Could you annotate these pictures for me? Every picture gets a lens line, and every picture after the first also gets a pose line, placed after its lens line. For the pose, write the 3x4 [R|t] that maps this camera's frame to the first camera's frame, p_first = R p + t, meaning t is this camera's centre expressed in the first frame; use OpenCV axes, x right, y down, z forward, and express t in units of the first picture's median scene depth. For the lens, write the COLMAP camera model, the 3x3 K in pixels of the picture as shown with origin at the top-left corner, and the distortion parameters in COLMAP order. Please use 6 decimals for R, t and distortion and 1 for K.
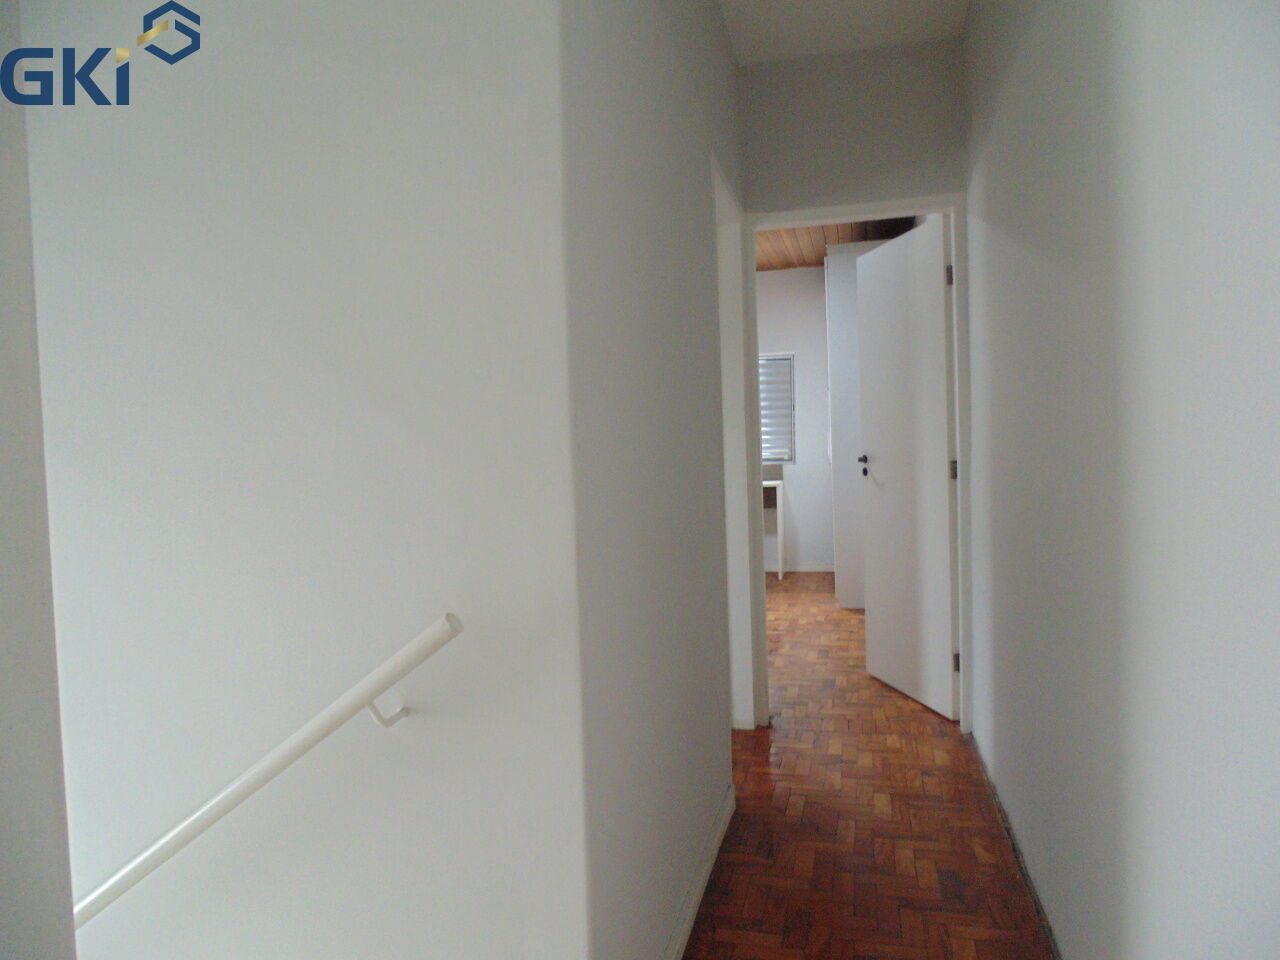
lens RADIAL K [[850.6, 0, 642.3], [0, 850.6, 481.3], [0, 0, 1]] dist [-0.011660, -0.001945]
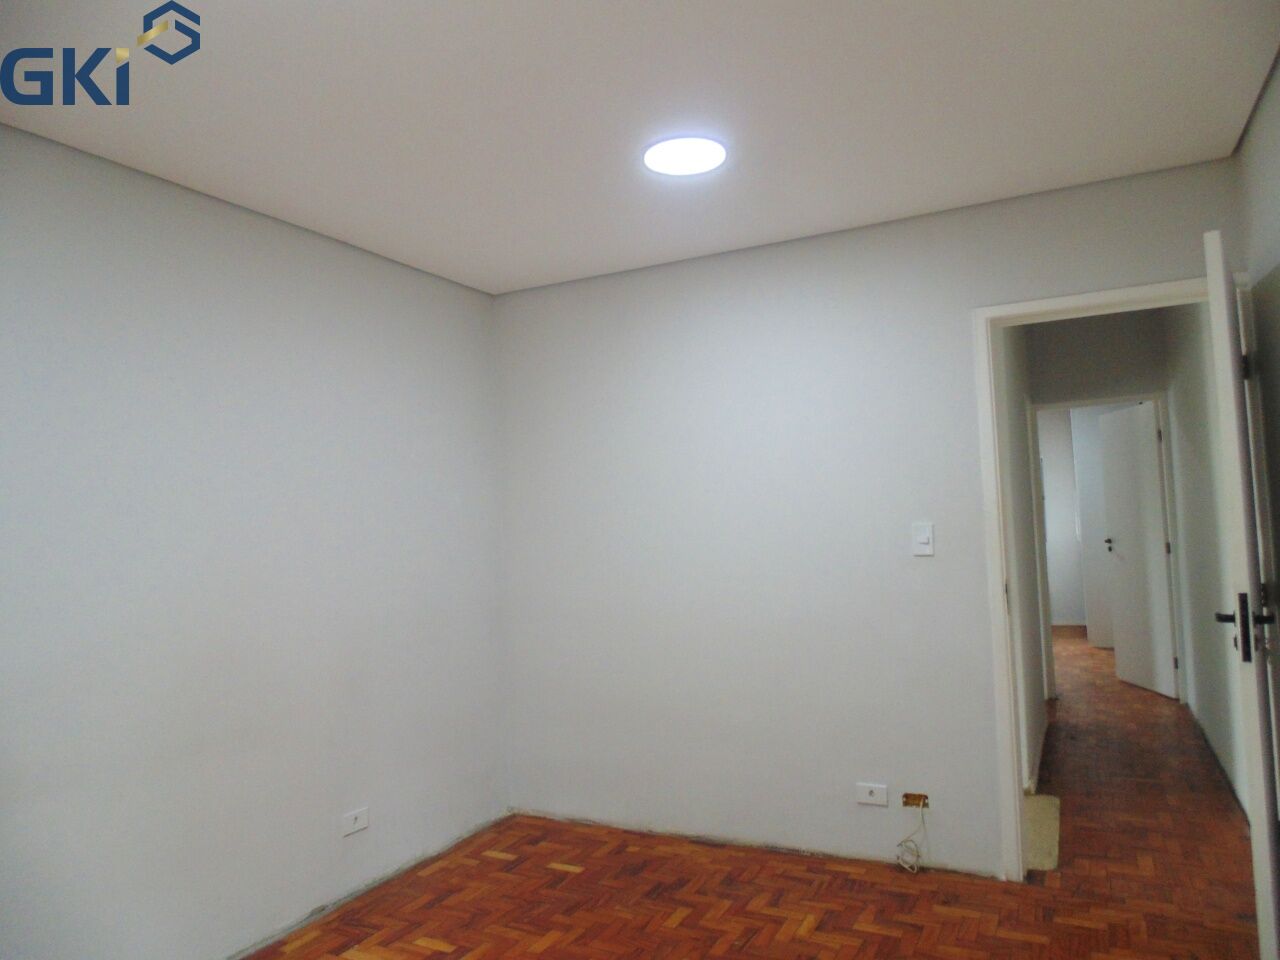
lens RADIAL K [[850.6, 0, 635.2], [0, 850.6, 477.9], [0, 0, 1]] dist [-0.011660, -0.001945]
pose [[0.970787, -0.017528, -0.239303, -0.238966], [-0.004396, 0.995862, -0.090776, 0.004250], [0.239904, 0.089176, 0.966692, -0.826542]]
